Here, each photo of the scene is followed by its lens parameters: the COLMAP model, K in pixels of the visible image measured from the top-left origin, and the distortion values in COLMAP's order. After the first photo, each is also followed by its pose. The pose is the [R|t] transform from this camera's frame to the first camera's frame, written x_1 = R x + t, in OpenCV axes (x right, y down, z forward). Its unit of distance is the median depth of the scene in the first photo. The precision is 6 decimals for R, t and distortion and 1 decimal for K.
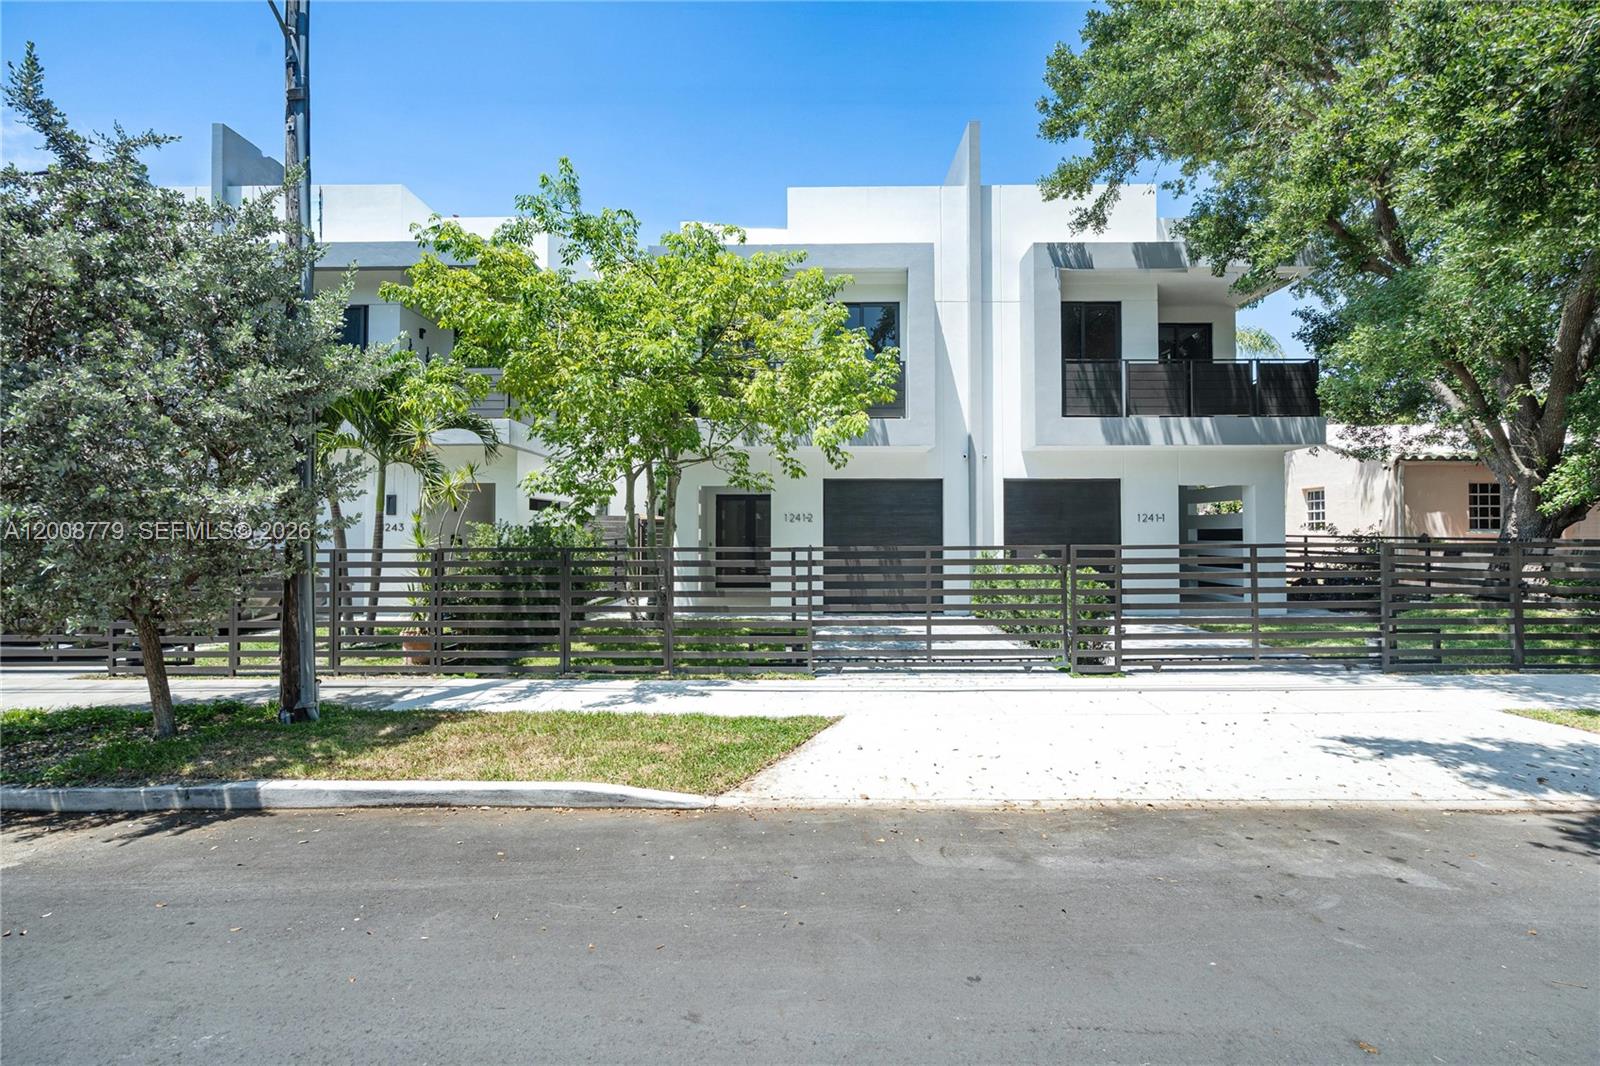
lens RADIAL K [[731.6, 0, 798.2], [0, 731.6, 532.3], [0, 0, 1]] dist [-0.002598, 0.000168]
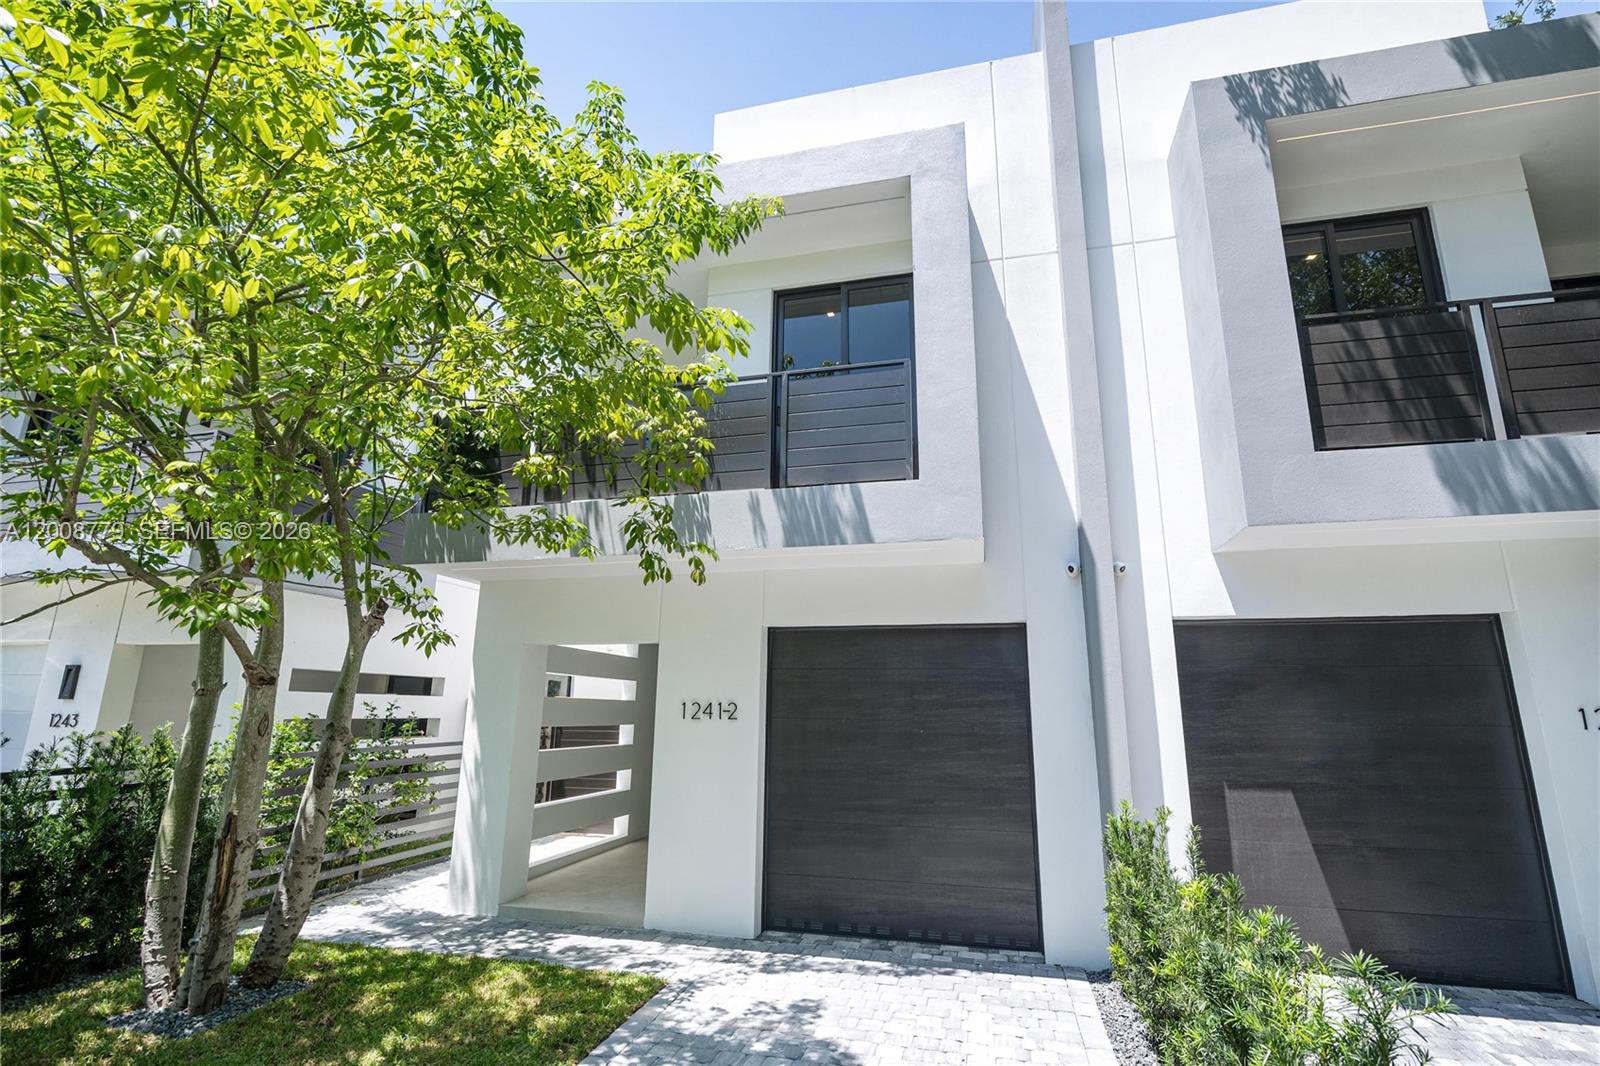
lens RADIAL K [[731.6, 0, 833.4], [0, 731.6, 546.0], [0, 0, 1]] dist [-0.002598, 0.000168]
pose [[0.977263, -0.038685, -0.208470, 0.189295], [-0.006313, 0.977470, -0.210979, -0.026170], [0.211935, 0.207498, 0.955002, 0.580365]]
